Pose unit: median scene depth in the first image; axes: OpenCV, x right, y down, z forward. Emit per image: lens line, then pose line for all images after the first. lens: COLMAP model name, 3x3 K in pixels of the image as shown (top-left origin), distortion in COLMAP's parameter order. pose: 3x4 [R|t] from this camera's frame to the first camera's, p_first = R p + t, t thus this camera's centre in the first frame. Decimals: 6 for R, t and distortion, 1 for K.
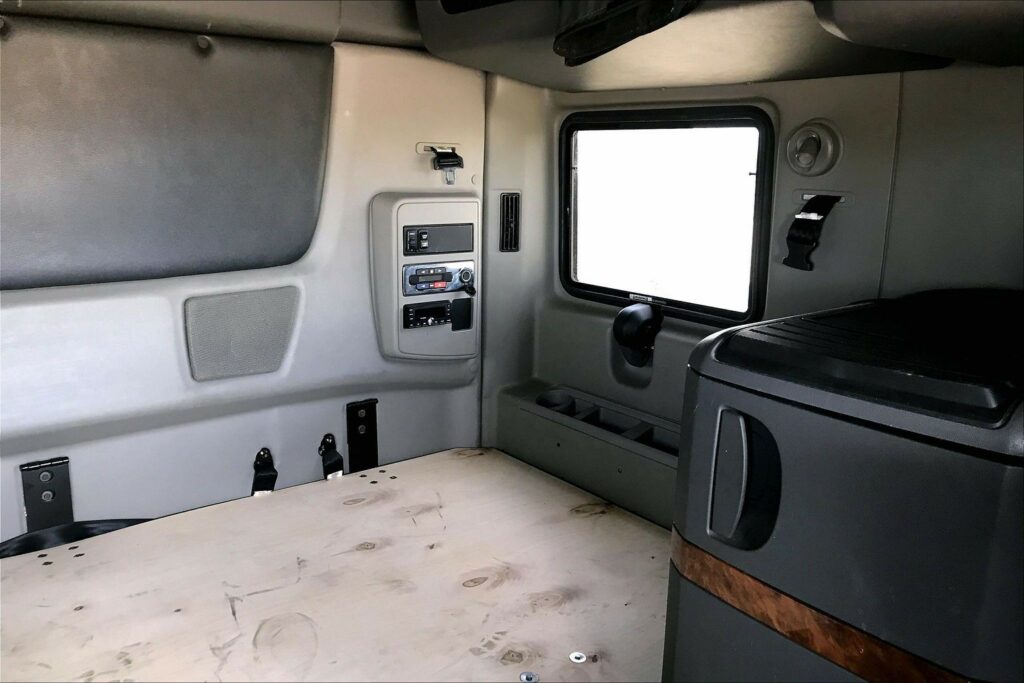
lens RADIAL K [[824.6, 0, 512.0], [0, 824.6, 341.5], [0, 0, 1]] dist [0.006290, 0.003230]
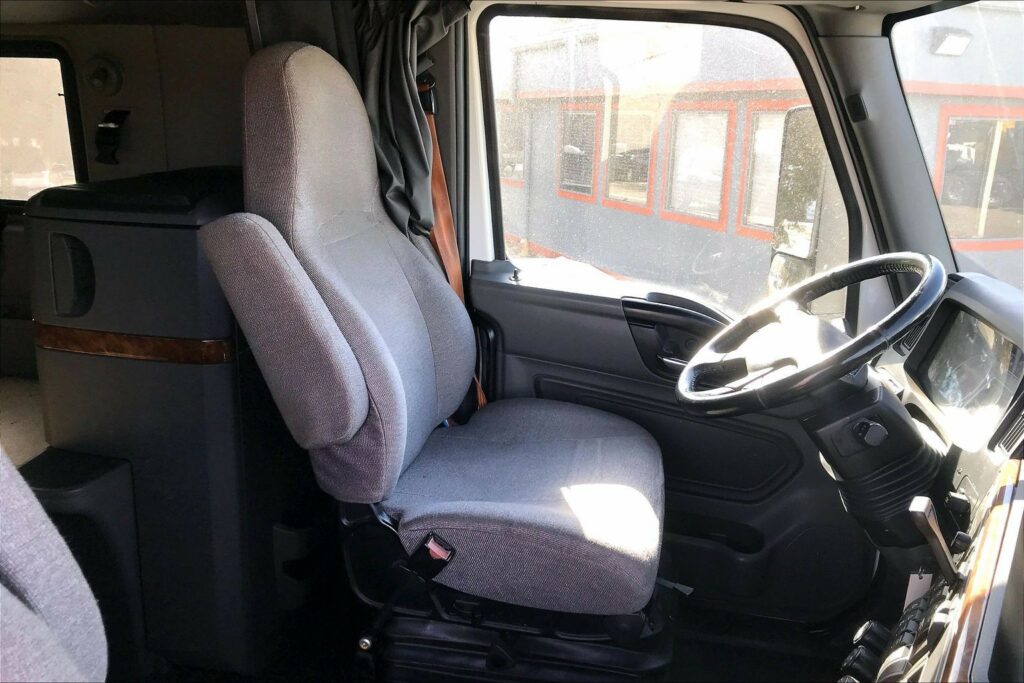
lens RADIAL K [[824.6, 0, 512.0], [0, 824.6, 341.5], [0, 0, 1]] dist [0.006290, 0.003230]
pose [[0.750869, -0.167928, 0.638746, -0.077947], [0.123381, 0.985775, 0.114124, 0.125362], [-0.648825, -0.006883, 0.760907, -0.480046]]
